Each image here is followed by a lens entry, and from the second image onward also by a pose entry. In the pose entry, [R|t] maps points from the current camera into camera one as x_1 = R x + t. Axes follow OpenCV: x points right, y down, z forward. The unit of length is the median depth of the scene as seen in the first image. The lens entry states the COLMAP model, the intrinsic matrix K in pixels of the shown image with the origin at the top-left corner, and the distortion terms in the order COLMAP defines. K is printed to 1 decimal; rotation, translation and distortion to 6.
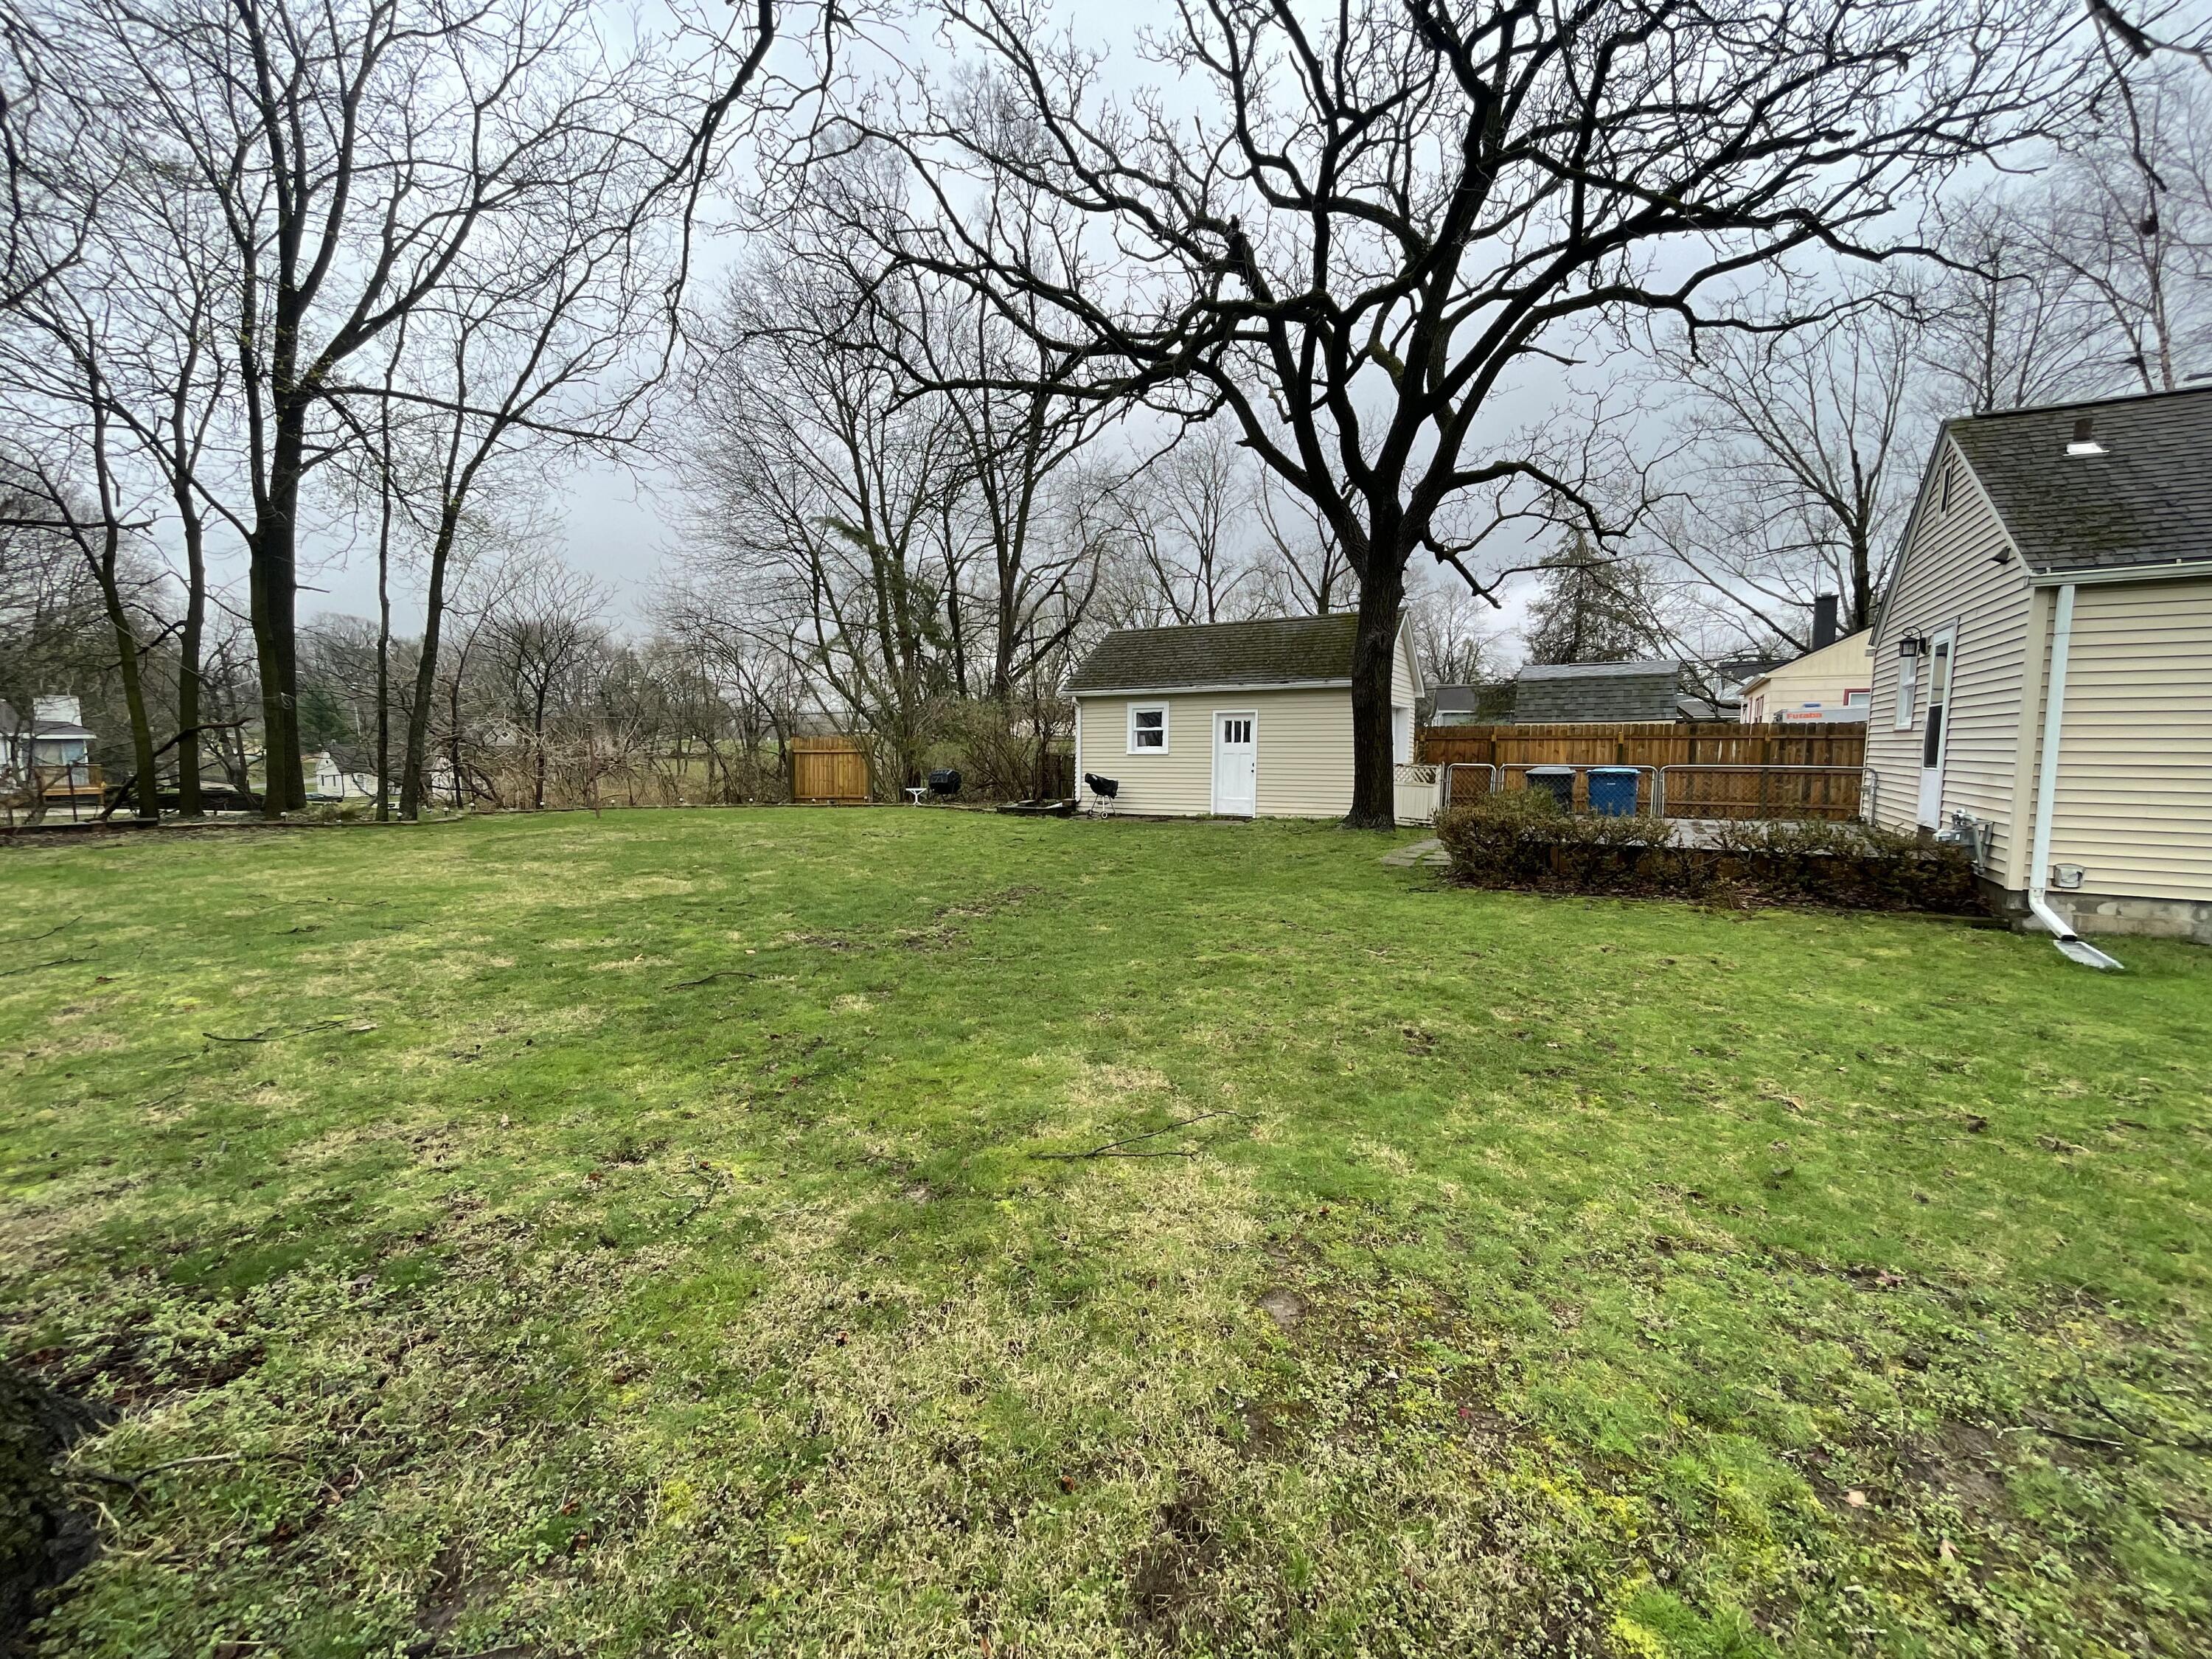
lens RADIAL K [[901.3, 0, 1104.4], [0, 901.3, 835.0], [0, 0, 1]] dist [-0.002348, 0.000197]
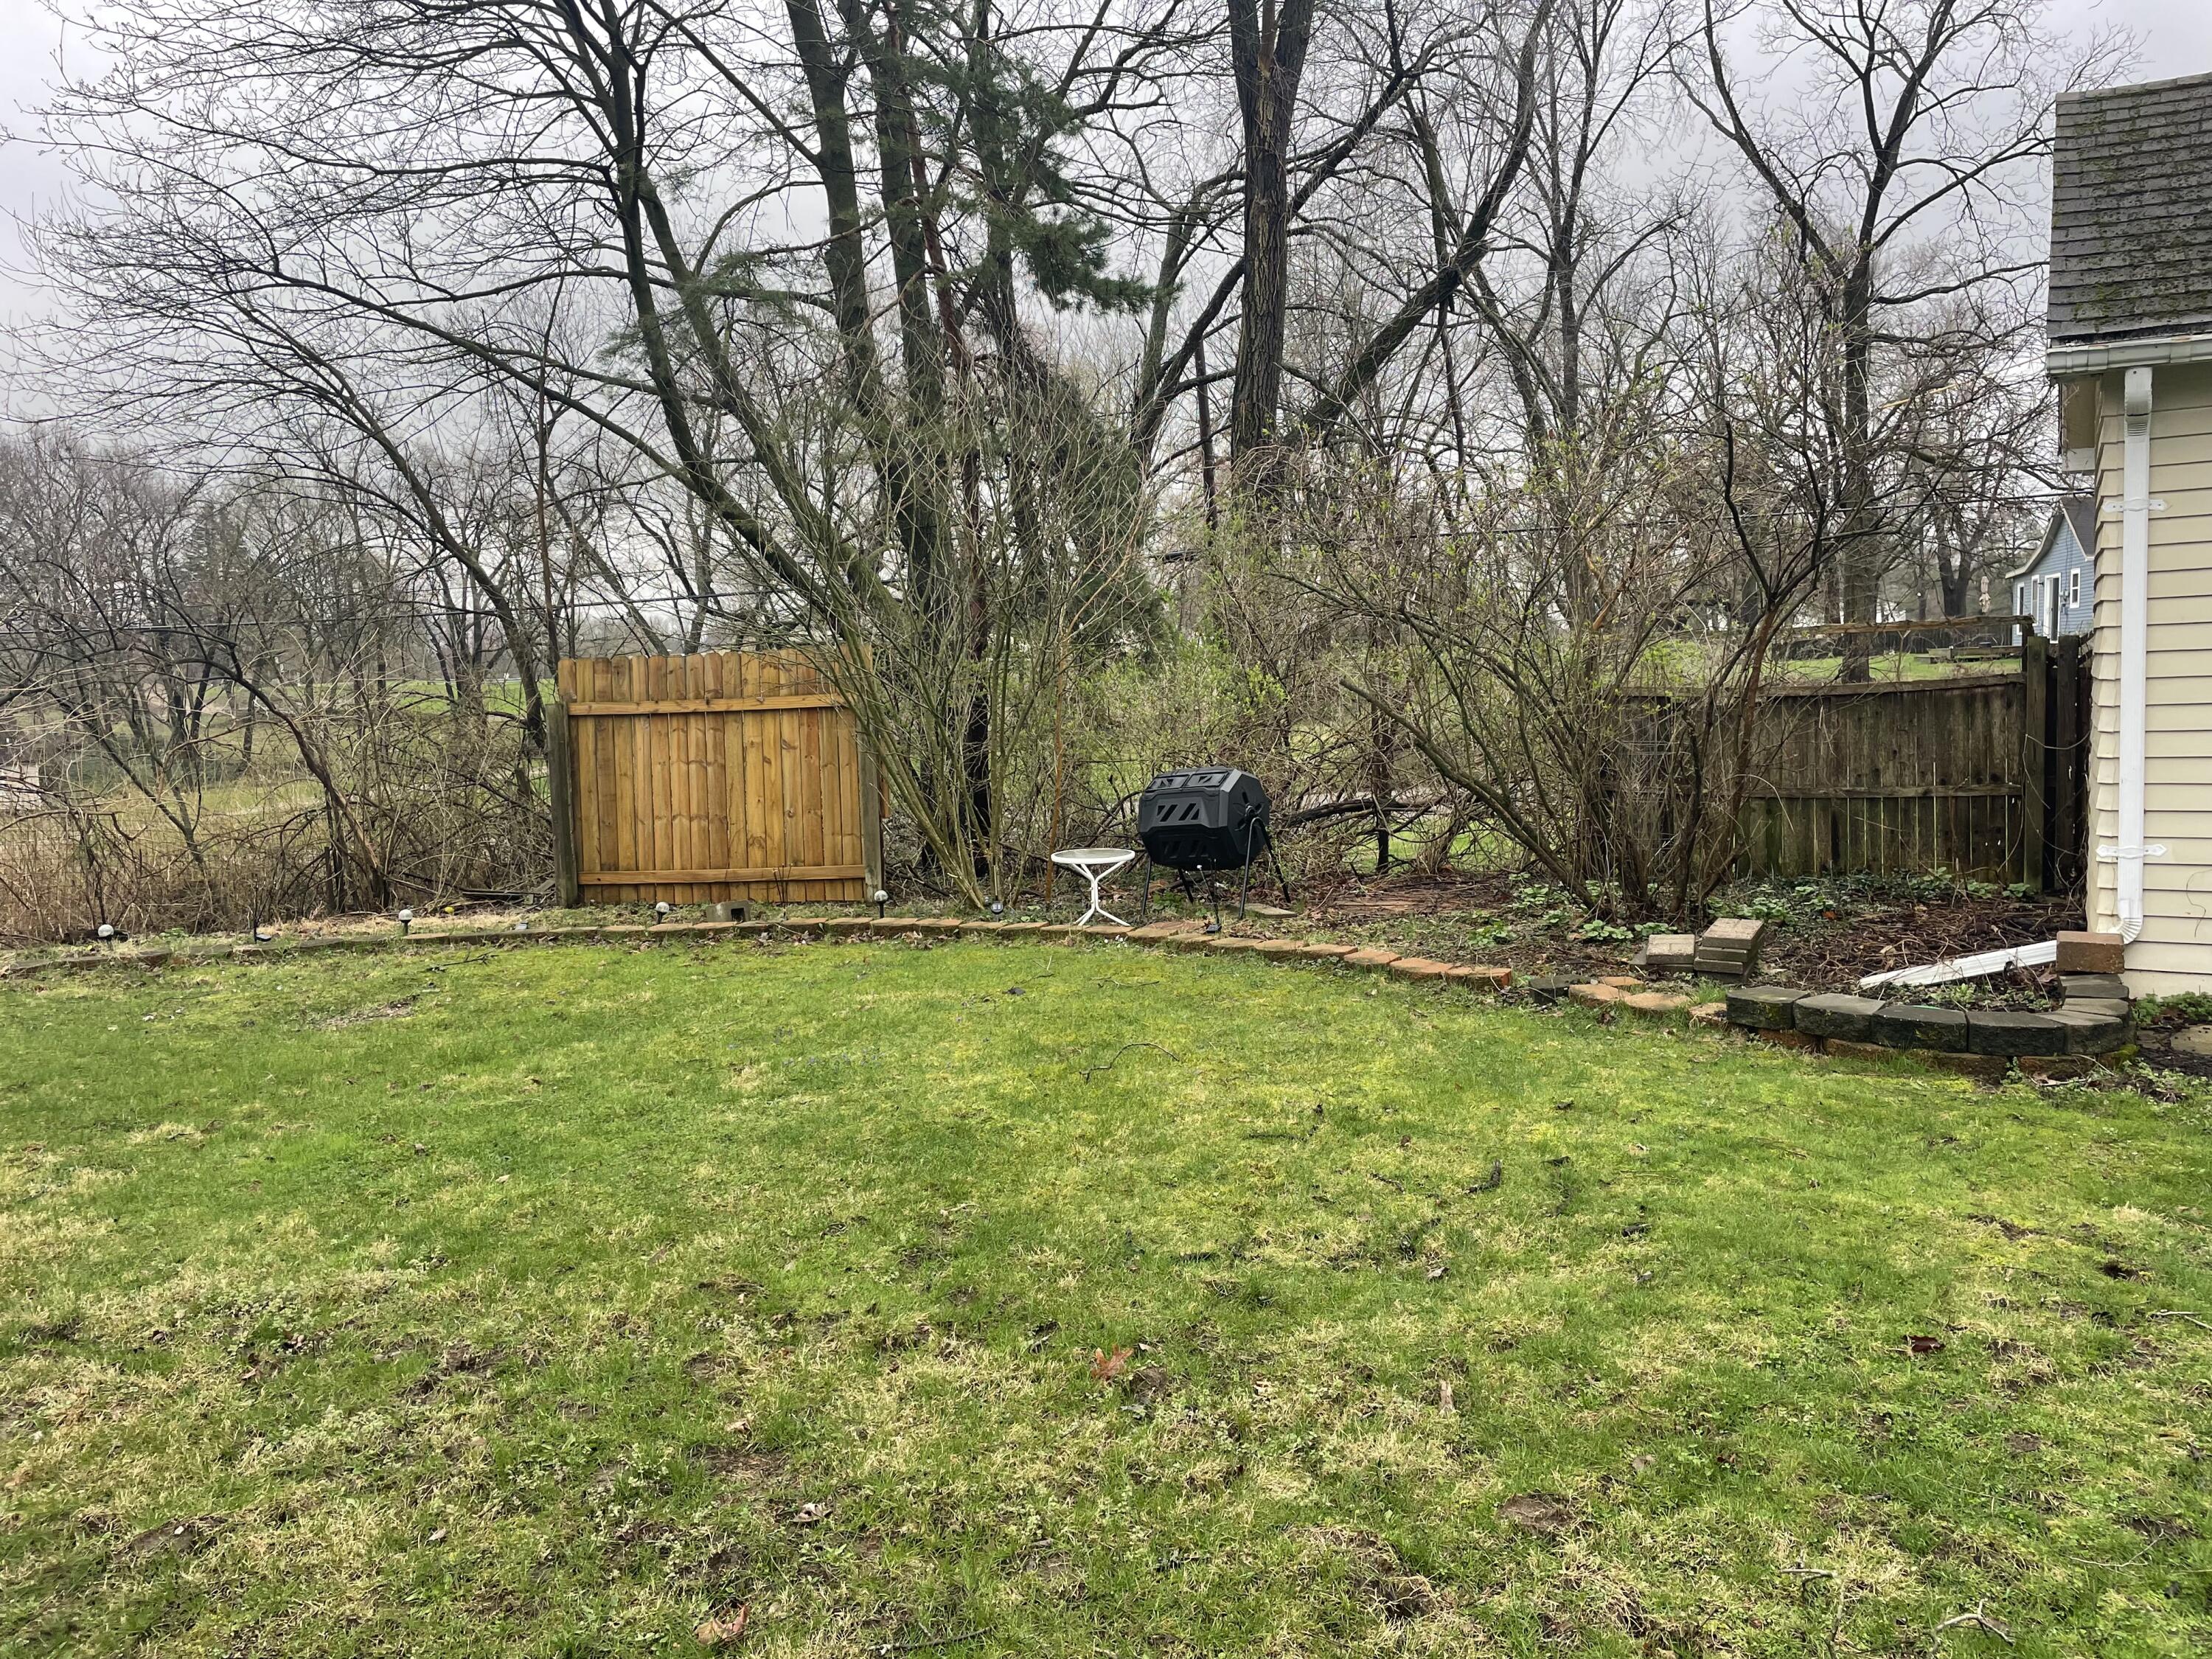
lens RADIAL K [[1660.9, 0, 1103.9], [0, 1660.9, 816.9], [0, 0, 1]] dist [0.081360, -0.097276]
pose [[0.999348, -0.031634, -0.017430, -0.175754], [0.031368, 0.999390, -0.015322, -0.048364], [0.017904, 0.014766, 0.999731, 0.494635]]
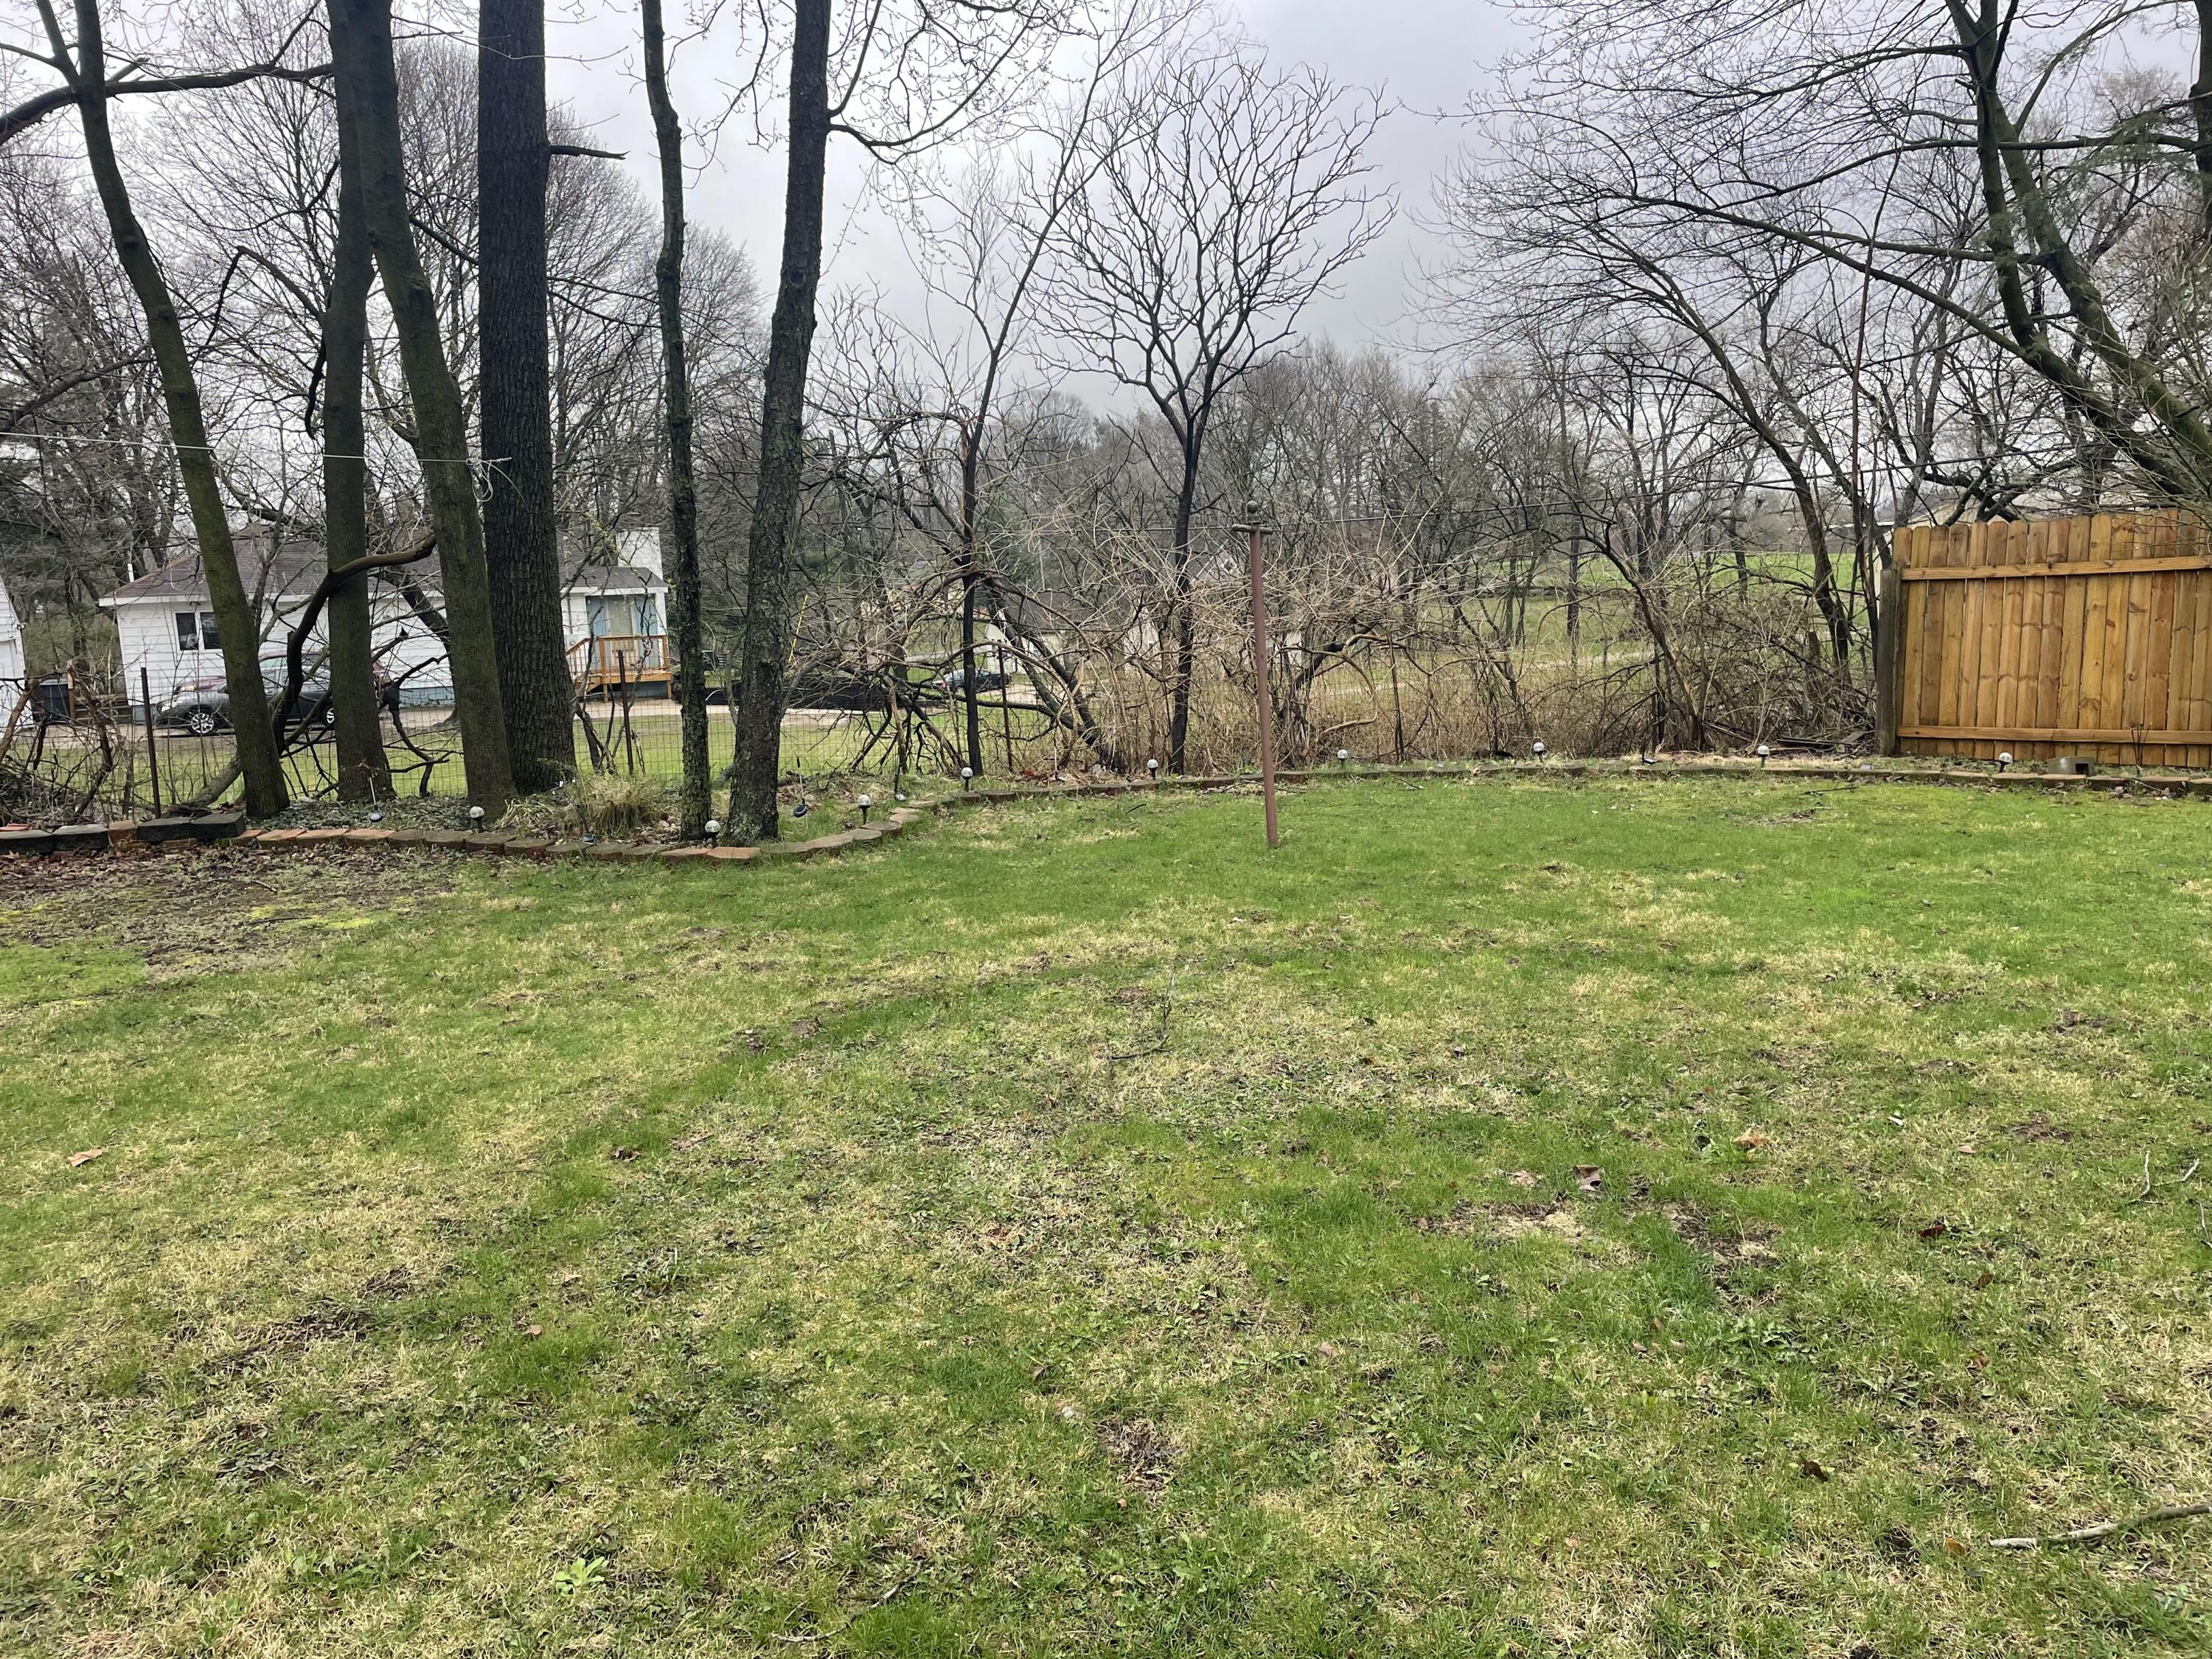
lens RADIAL K [[1660.9, 0, 1122.5], [0, 1660.9, 827.3], [0, 0, 1]] dist [0.081360, -0.097276]
pose [[0.787136, 0.056657, -0.614172, -0.201287], [-0.024201, 0.997842, 0.061033, -0.038813], [0.616305, -0.033178, 0.786808, 0.405168]]
